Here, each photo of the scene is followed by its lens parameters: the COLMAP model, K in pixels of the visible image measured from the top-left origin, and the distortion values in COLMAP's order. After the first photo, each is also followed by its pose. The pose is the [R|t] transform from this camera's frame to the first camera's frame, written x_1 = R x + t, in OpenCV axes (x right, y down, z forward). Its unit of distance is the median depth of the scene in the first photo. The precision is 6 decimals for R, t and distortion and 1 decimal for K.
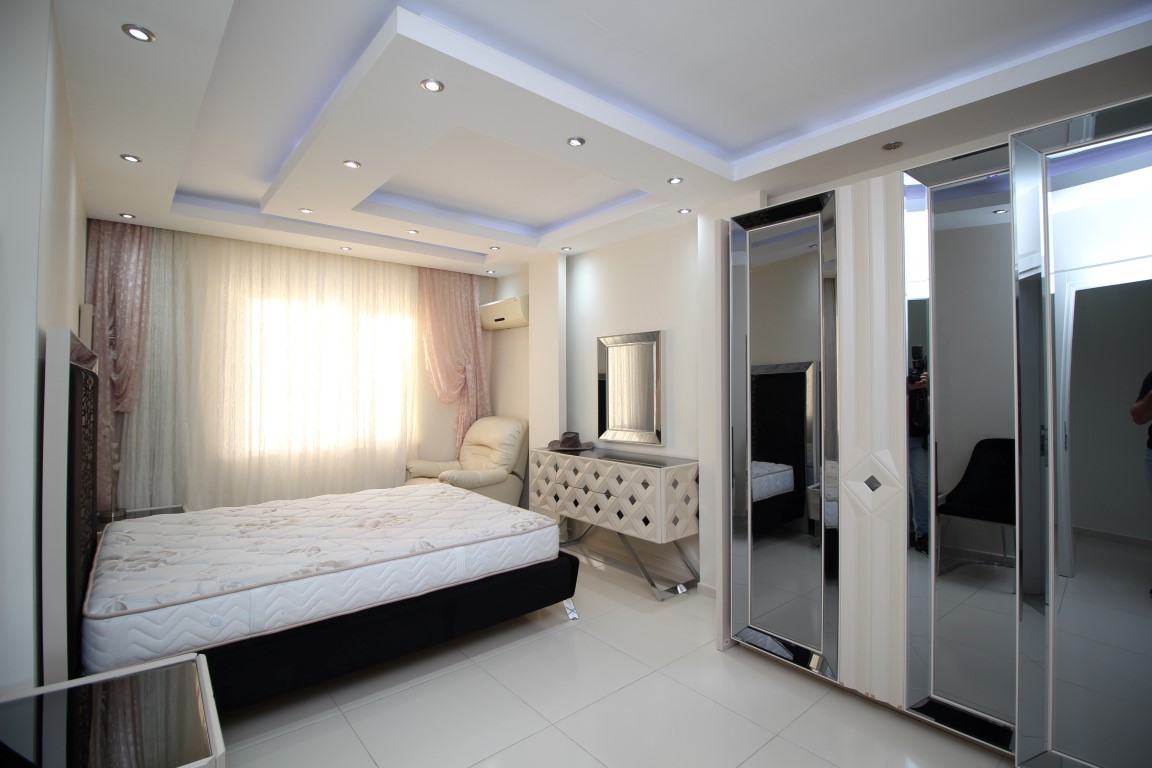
lens RADIAL K [[541.9, 0, 567.9], [0, 541.9, 380.7], [0, 0, 1]] dist [-0.000708, -0.002385]
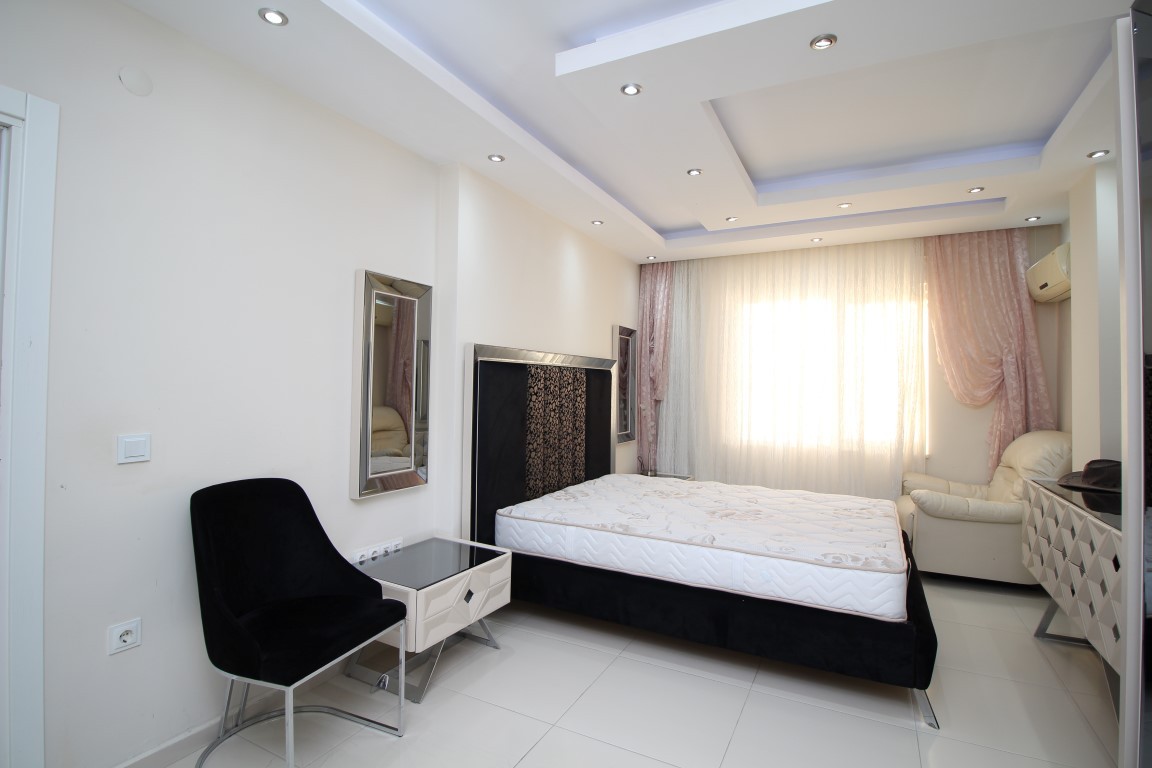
lens RADIAL K [[541.9, 0, 572.3], [0, 541.9, 383.5], [0, 0, 1]] dist [-0.000708, -0.002385]
pose [[0.386630, 0.002875, -0.922230, 0.308952], [-0.004628, 0.999989, 0.001177, 0.012741], [0.922223, 0.003813, 0.386639, 0.225534]]
